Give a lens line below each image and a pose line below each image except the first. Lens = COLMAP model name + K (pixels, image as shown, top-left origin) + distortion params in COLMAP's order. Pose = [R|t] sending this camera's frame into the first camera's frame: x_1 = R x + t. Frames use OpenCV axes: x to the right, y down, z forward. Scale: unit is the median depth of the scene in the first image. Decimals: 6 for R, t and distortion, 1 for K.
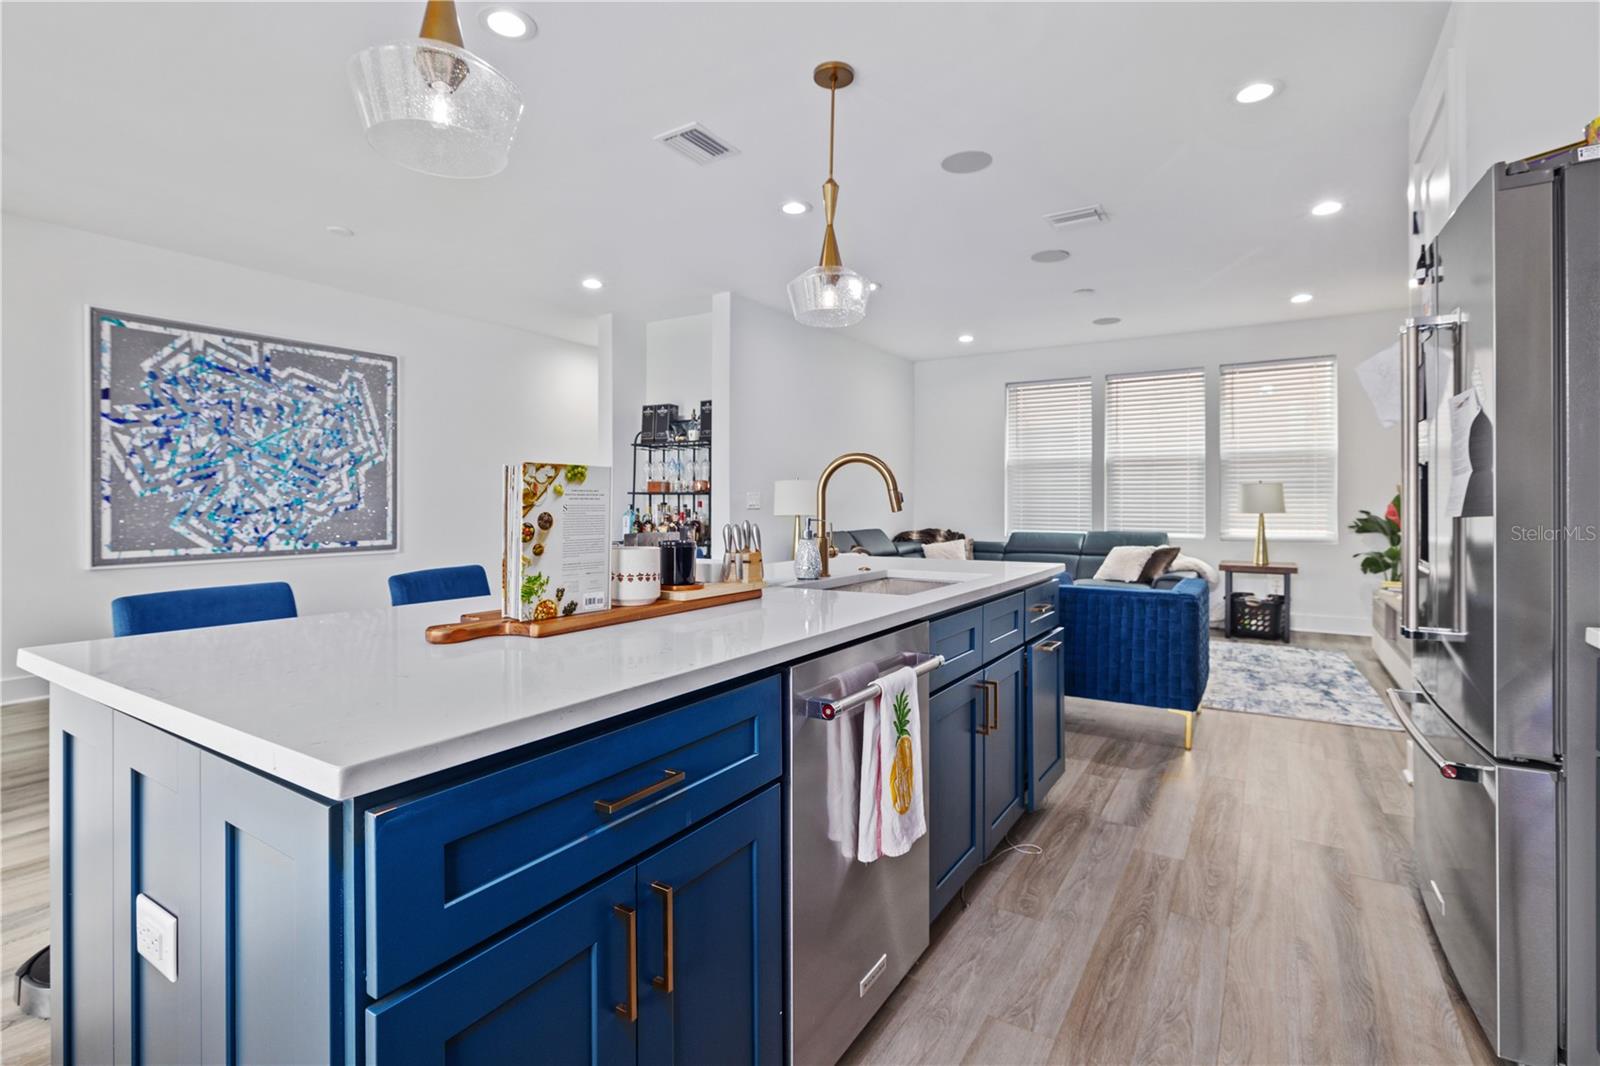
lens RADIAL K [[758.9, 0, 798.0], [0, 758.9, 504.5], [0, 0, 1]] dist [0.001322, 0.000212]
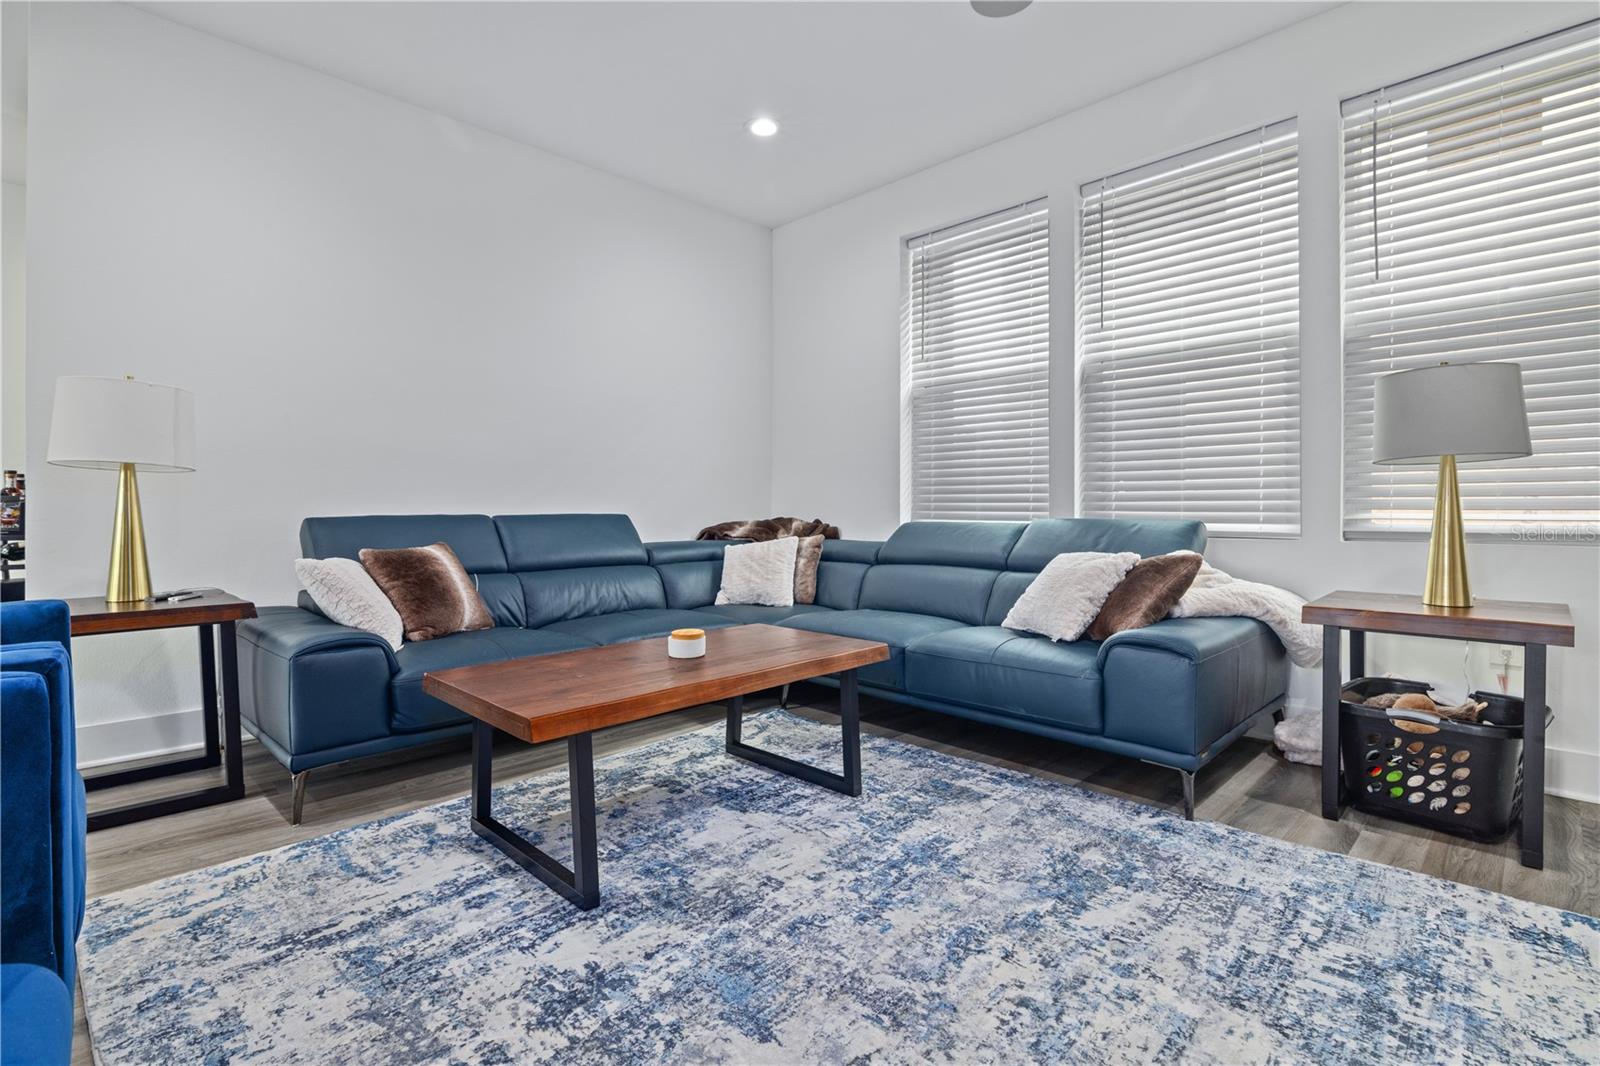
lens RADIAL K [[724.1, 0, 796.0], [0, 724.1, 515.1], [0, 0, 1]] dist [-0.016065, -0.000144]
pose [[0.970013, 0.004946, -0.243001, 0.398359], [-0.003317, 0.999969, 0.007114, 0.034649], [0.243029, -0.006095, 0.970000, 0.609591]]
